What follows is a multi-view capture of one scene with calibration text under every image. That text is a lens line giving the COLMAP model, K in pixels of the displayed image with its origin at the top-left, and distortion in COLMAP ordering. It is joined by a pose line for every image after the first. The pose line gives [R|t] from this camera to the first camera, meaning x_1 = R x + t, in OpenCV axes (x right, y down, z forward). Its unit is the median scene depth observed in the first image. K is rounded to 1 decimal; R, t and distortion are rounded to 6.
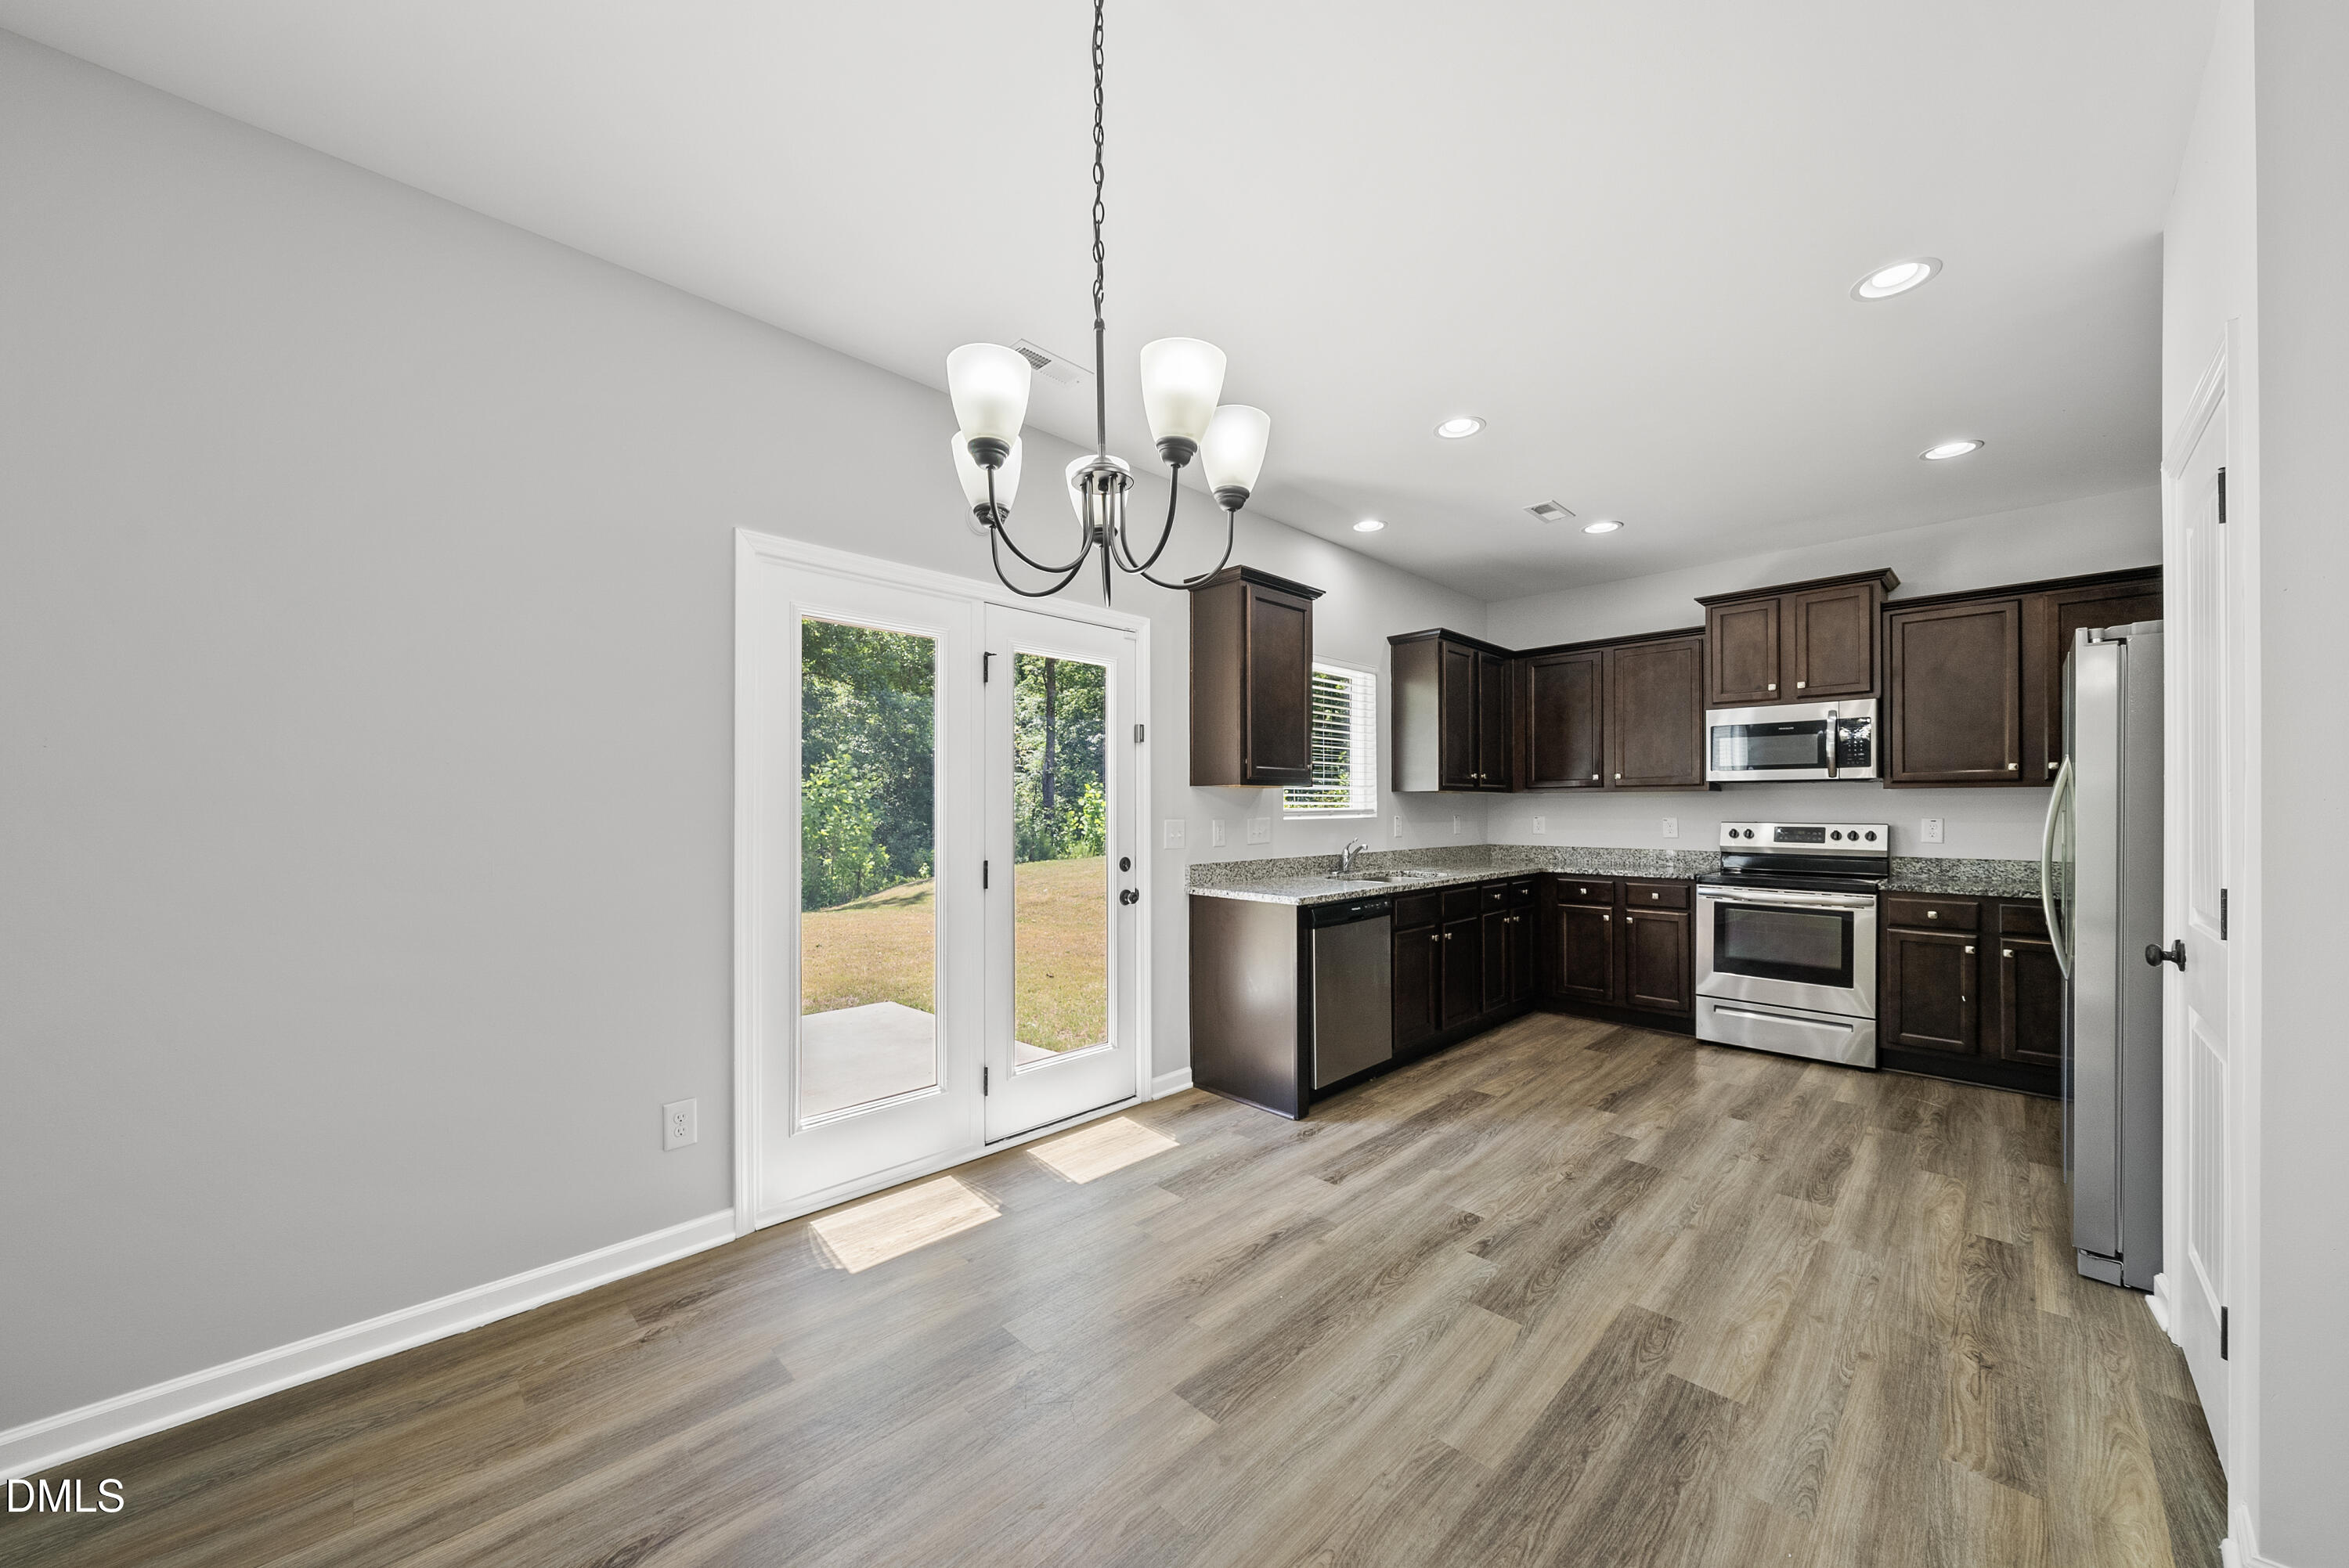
lens RADIAL K [[825.8, 0, 1162.5], [0, 825.8, 808.3], [0, 0, 1]] dist [-0.009338, 0.000750]
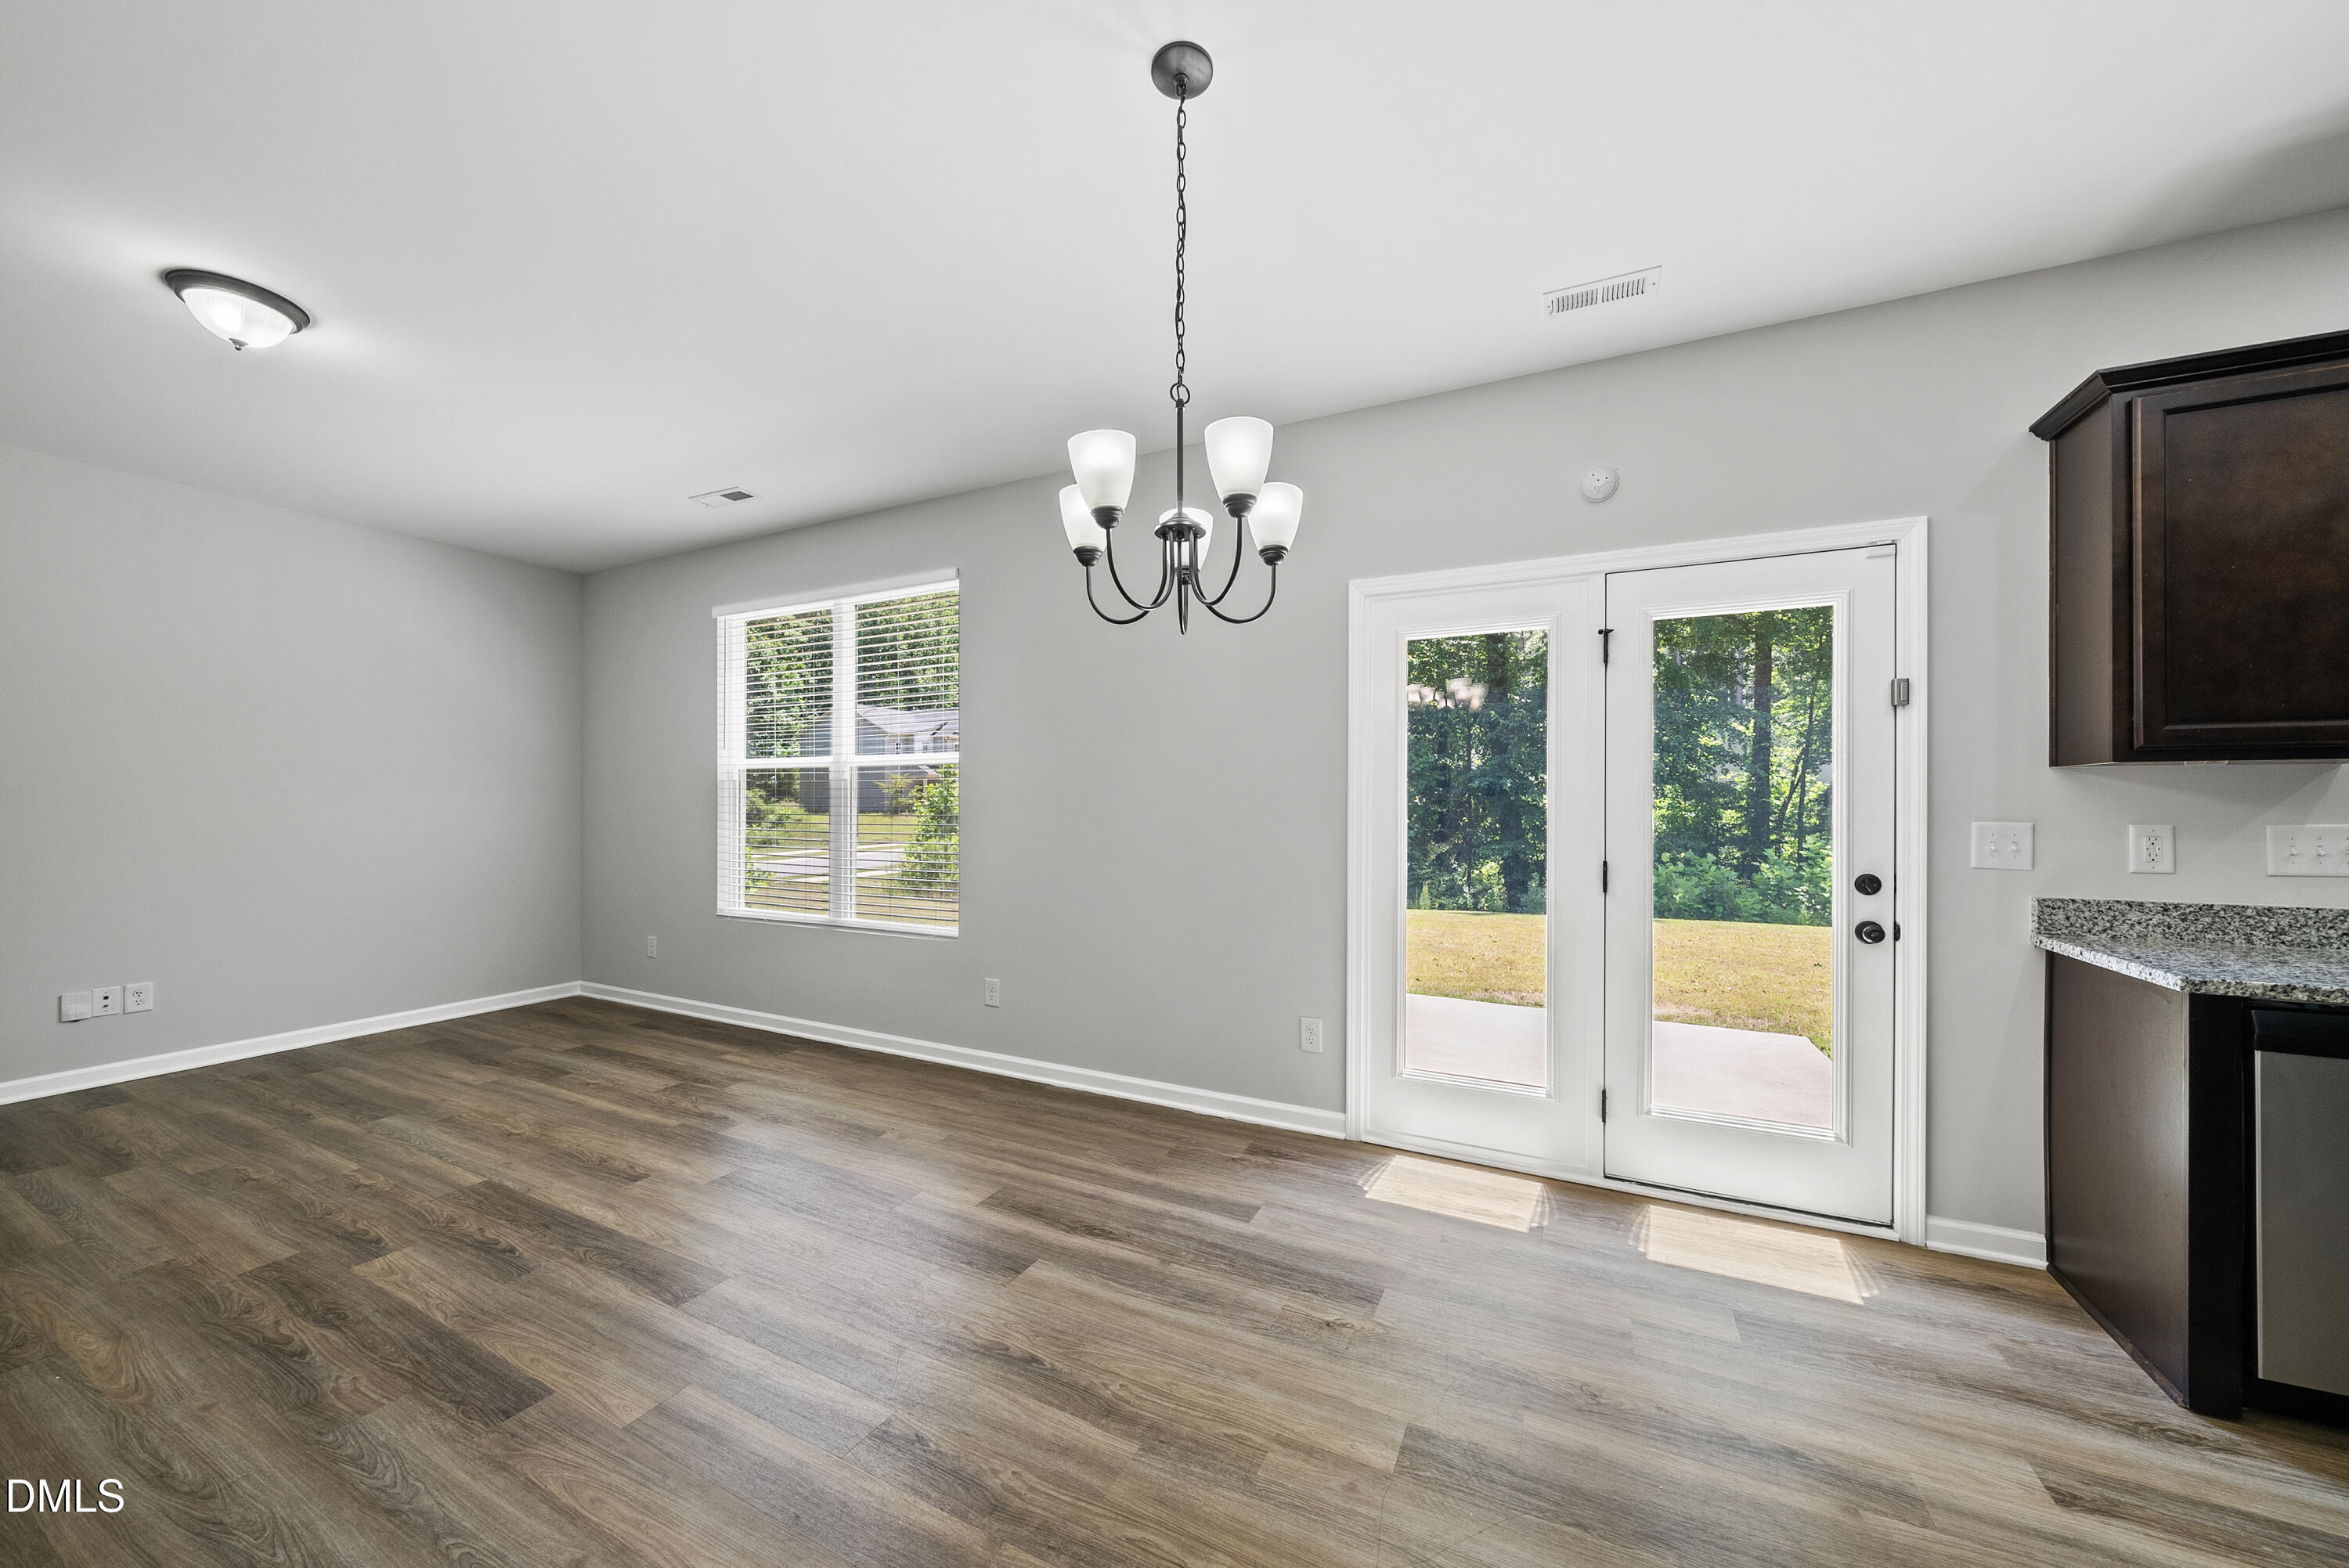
lens RADIAL K [[825.8, 0, 1177.2], [0, 825.8, 799.5], [0, 0, 1]] dist [-0.009338, 0.000750]
pose [[0.332488, -0.001797, -0.943106, 0.344886], [-0.002851, 0.999992, -0.002910, 0.000488], [0.943103, 0.003657, 0.332480, 0.187296]]
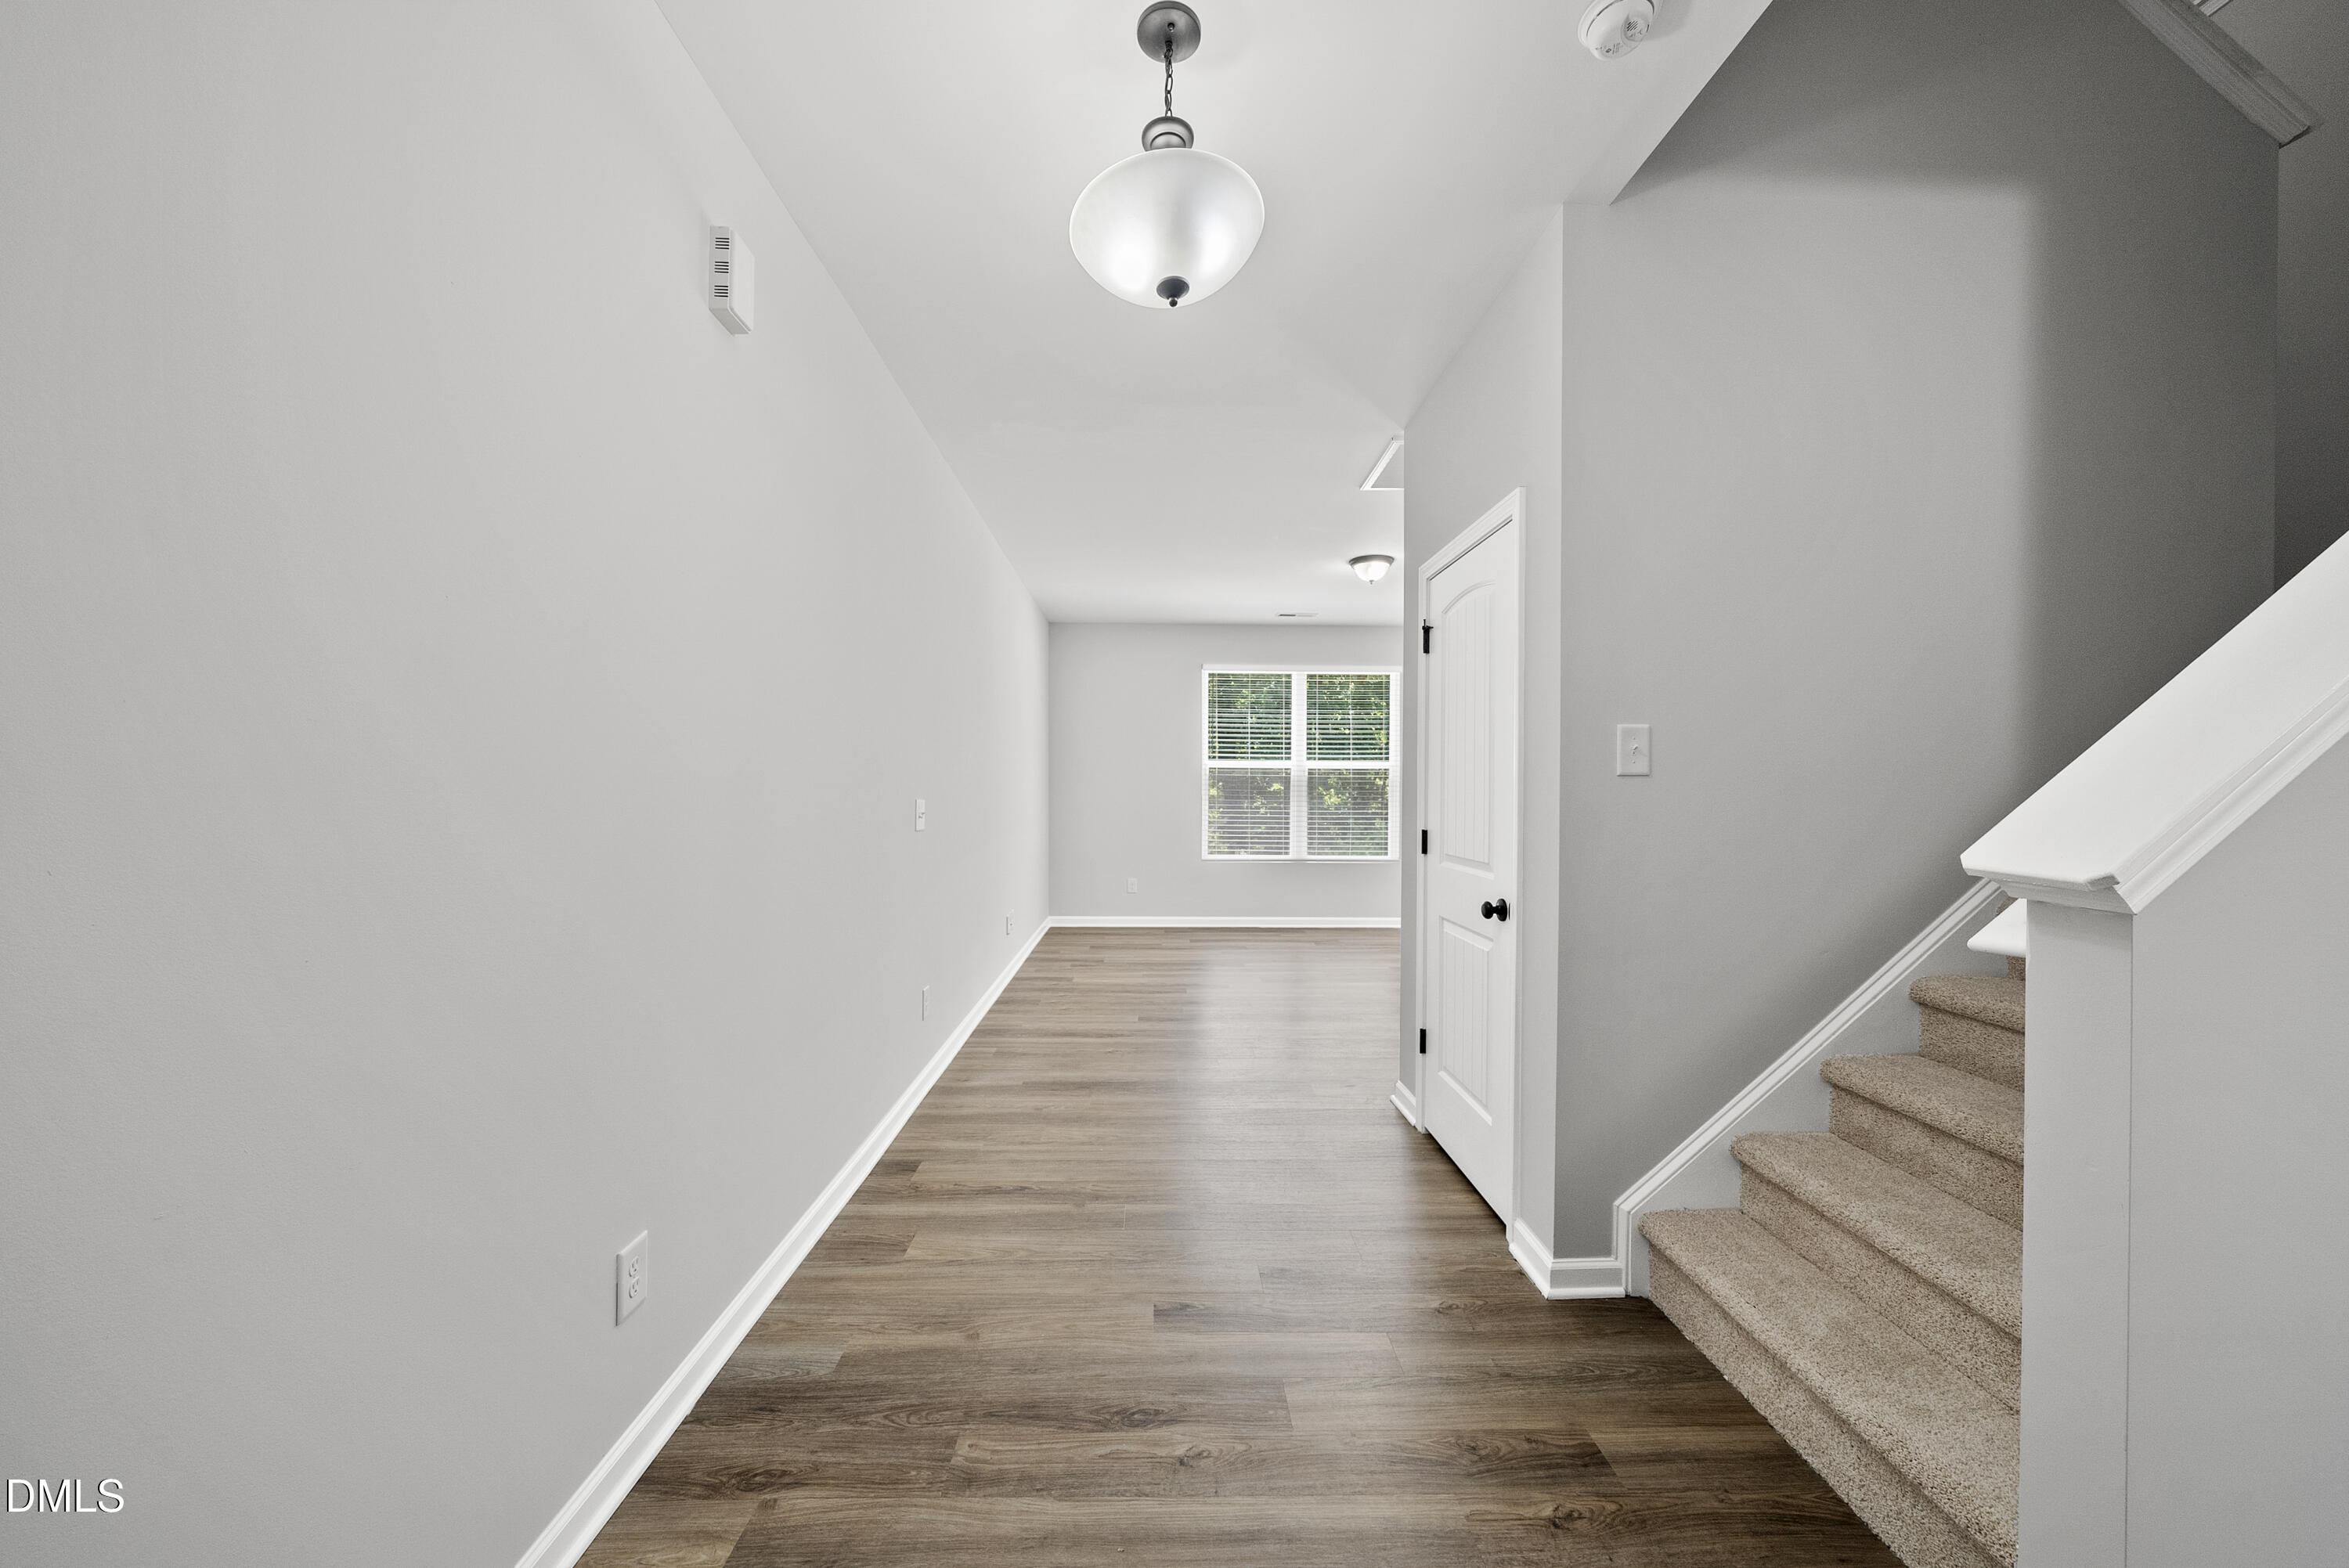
lens RADIAL K [[825.8, 0, 1169.4], [0, 825.8, 795.4], [0, 0, 1]] dist [-0.009338, 0.000750]
pose [[0.730481, 0.009854, -0.682862, 0.228359], [-0.007767, 0.999951, 0.006120, 0.007447], [0.682889, 0.000833, 0.730522, -1.370431]]
